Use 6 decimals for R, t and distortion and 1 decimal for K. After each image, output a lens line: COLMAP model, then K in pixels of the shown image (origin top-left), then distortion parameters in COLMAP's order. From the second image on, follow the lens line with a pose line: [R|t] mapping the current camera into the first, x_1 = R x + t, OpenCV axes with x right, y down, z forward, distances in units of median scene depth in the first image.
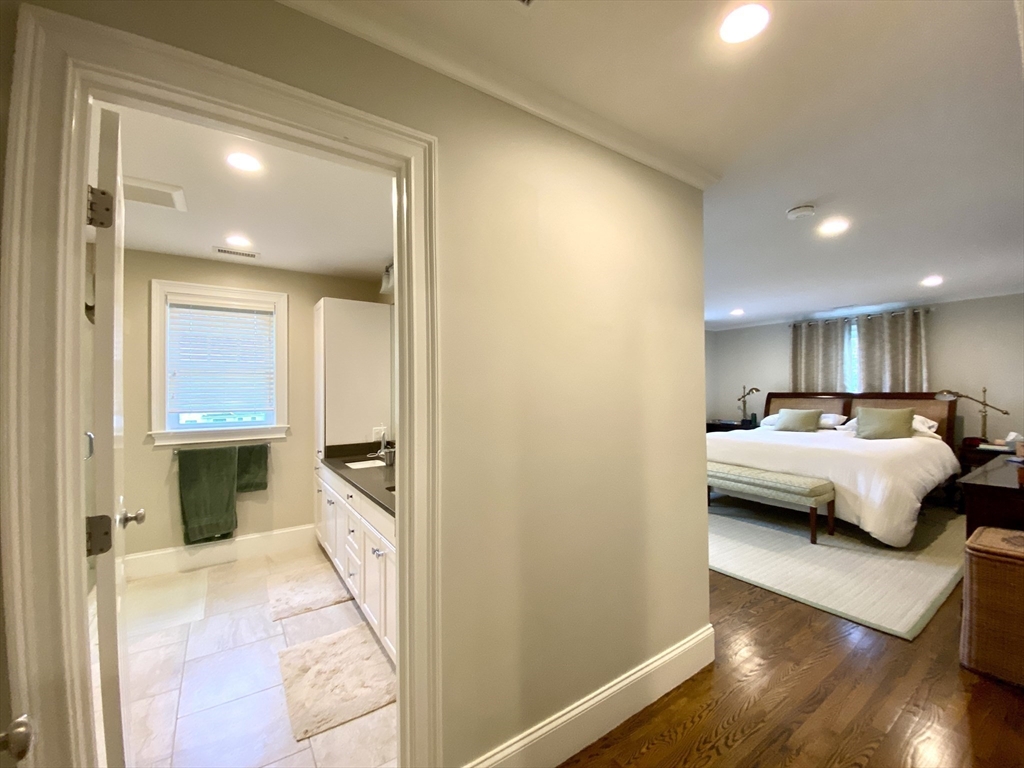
lens RADIAL K [[418.3, 0, 512.1], [0, 418.3, 386.3], [0, 0, 1]] dist [0.012198, -0.014654]
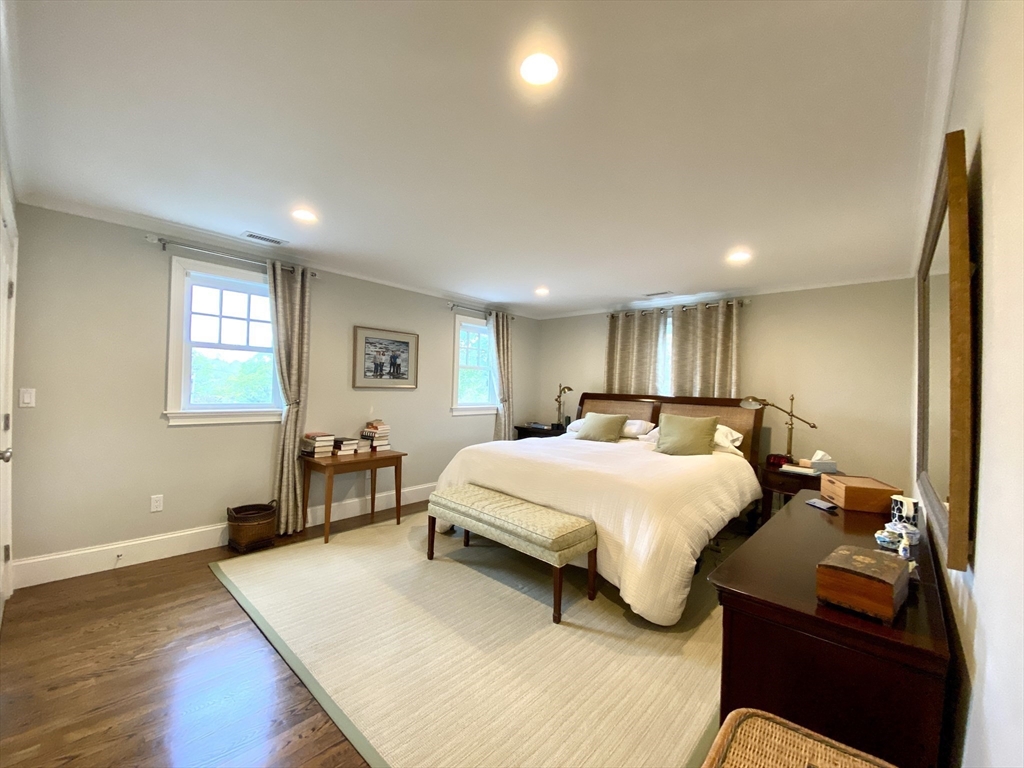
lens RADIAL K [[413.0, 0, 507.1], [0, 413.0, 384.6], [0, 0, 1]] dist [0.035062, -0.026416]
pose [[0.973163, 0.039896, 0.226631, 0.341122], [-0.041769, 0.999121, 0.003475, 0.002945], [-0.226293, -0.012848, 0.973975, 0.272888]]
